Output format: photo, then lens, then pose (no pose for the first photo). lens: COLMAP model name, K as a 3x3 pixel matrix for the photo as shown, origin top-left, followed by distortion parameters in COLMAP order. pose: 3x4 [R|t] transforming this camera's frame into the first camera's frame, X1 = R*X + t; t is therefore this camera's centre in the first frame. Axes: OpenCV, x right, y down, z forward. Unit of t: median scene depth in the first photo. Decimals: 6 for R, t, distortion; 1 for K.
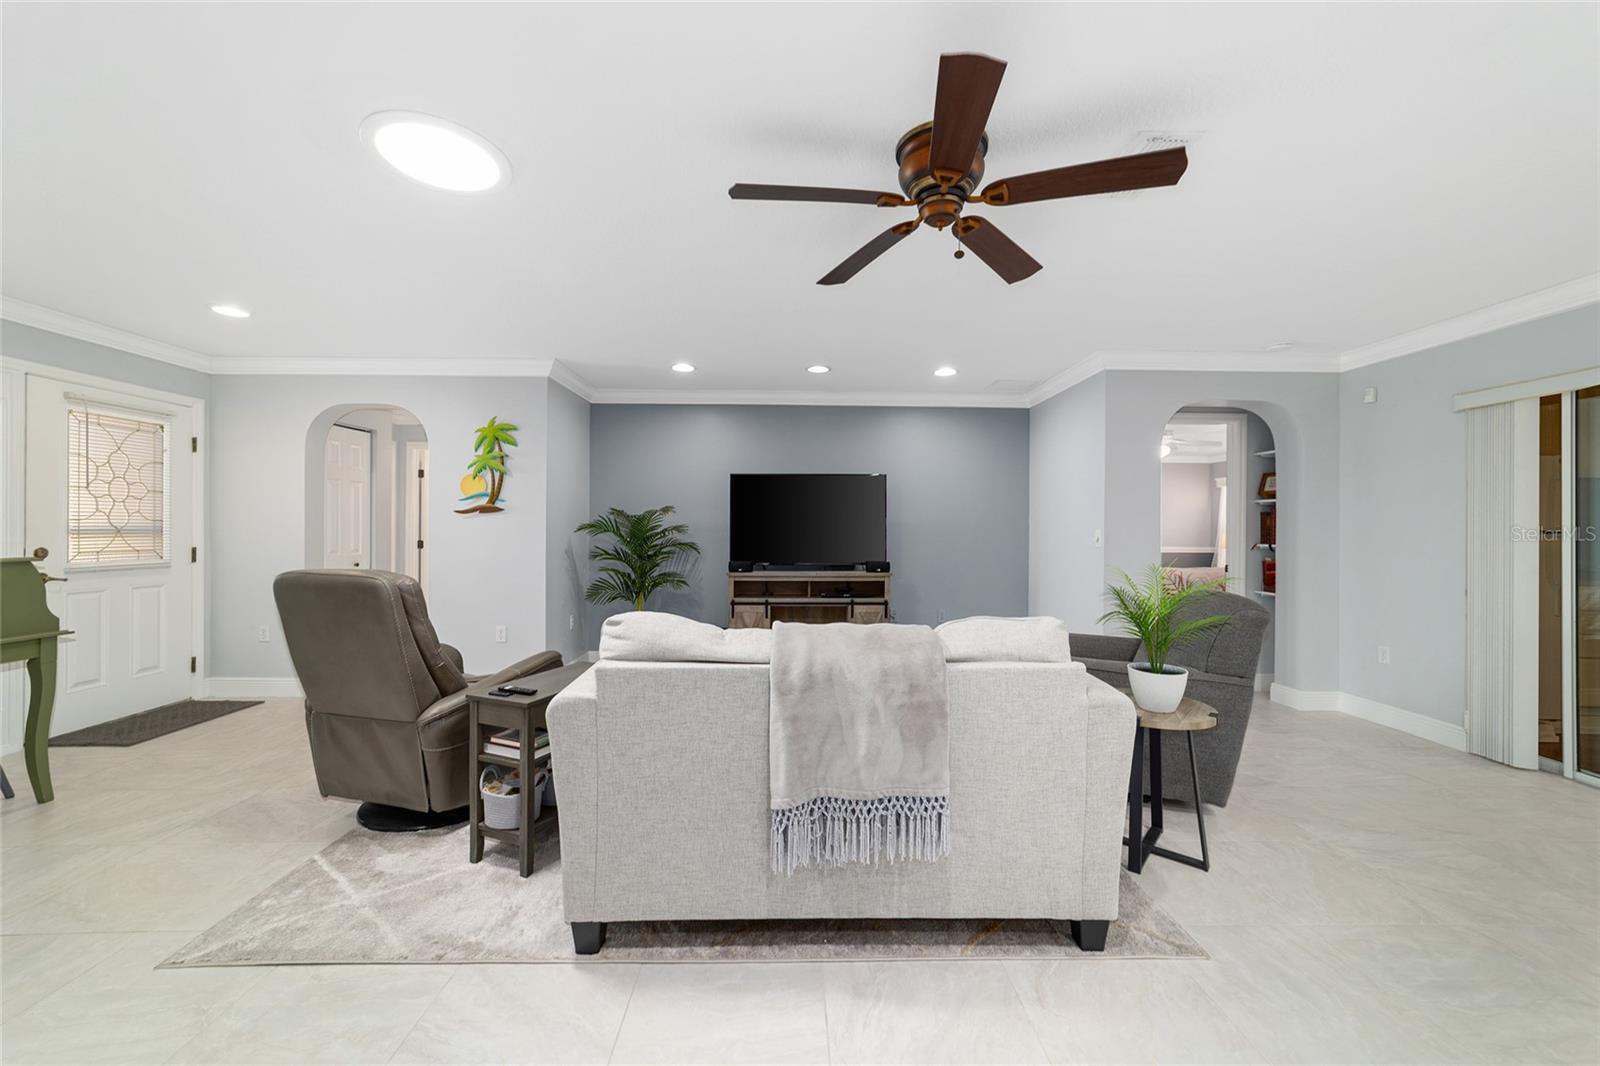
lens RADIAL K [[614.0, 0, 800.3], [0, 614.0, 530.9], [0, 0, 1]] dist [-0.019335, 0.008879]
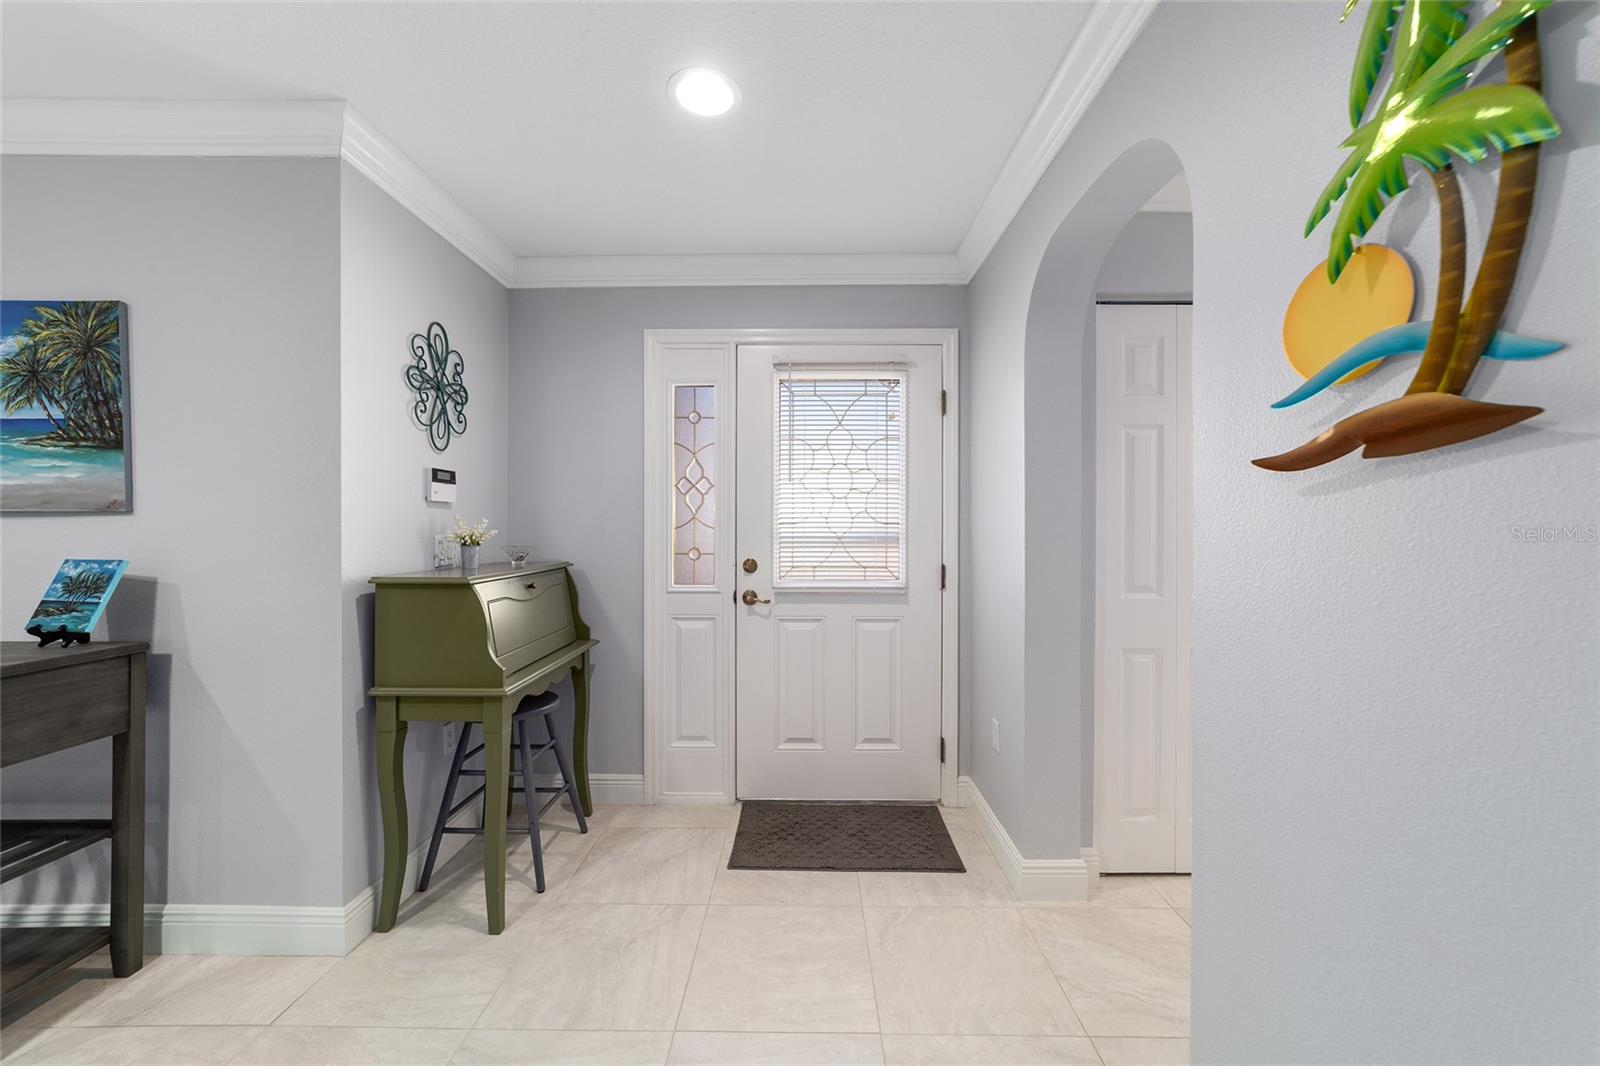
lens RADIAL K [[614.0, 0, 795.3], [0, 614.0, 528.8], [0, 0, 1]] dist [-0.019335, 0.008879]
pose [[-0.034135, -0.005321, -0.999403, -0.342465], [-0.006327, 0.999967, -0.005108, -0.006561], [0.999397, 0.006149, -0.034168, 0.836591]]
